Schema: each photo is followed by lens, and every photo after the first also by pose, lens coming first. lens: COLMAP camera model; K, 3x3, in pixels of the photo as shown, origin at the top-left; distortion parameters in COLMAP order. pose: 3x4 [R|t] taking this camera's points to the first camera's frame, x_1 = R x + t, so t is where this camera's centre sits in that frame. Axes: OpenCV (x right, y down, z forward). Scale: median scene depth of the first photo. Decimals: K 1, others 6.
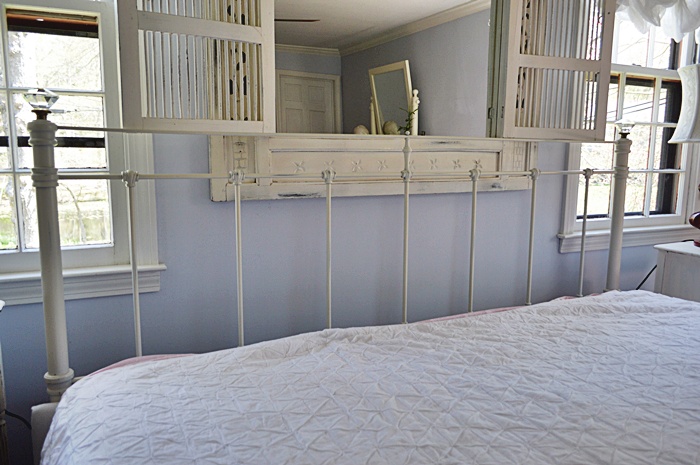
lens RADIAL K [[544.8, 0, 355.1], [0, 544.8, 233.1], [0, 0, 1]] dist [-0.010632, 0.000270]
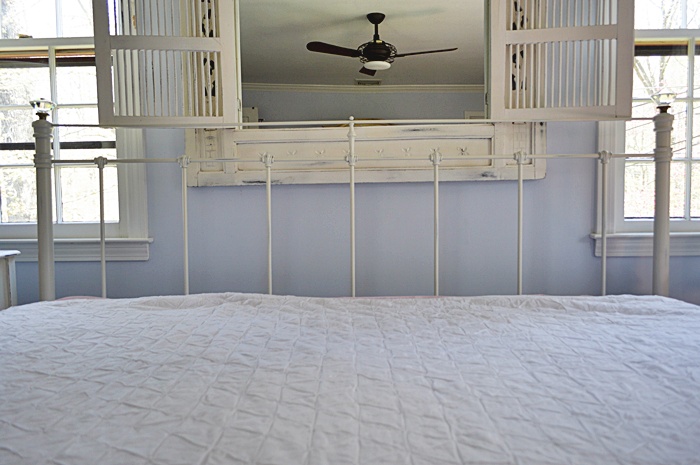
lens RADIAL K [[544.8, 0, 355.1], [0, 544.8, 233.1], [0, 0, 1]] dist [-0.010632, 0.000270]
pose [[0.891769, 0.005841, -0.452453, 0.602740], [-0.046639, 0.995777, -0.079070, 0.119649], [0.450081, 0.091614, 0.888276, 0.117523]]
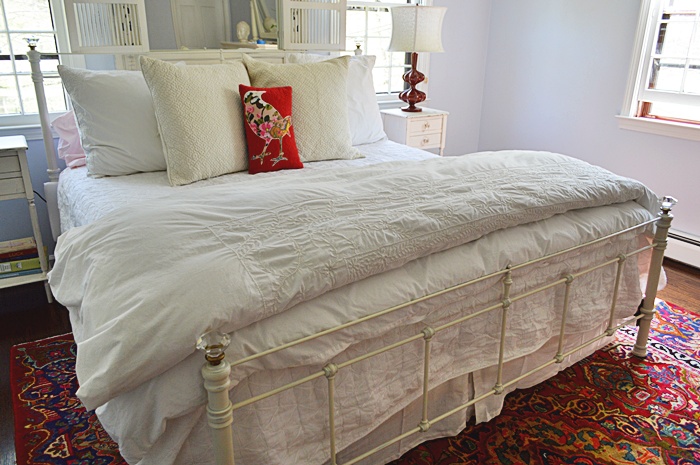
lens RADIAL K [[544.8, 0, 355.1], [0, 544.8, 233.1], [0, 0, 1]] dist [-0.010632, 0.000270]
pose [[0.990952, -0.042568, 0.127284, 0.309624], [0.015412, 0.978189, 0.207146, 0.061462], [-0.133326, -0.203310, 0.969994, -1.120739]]
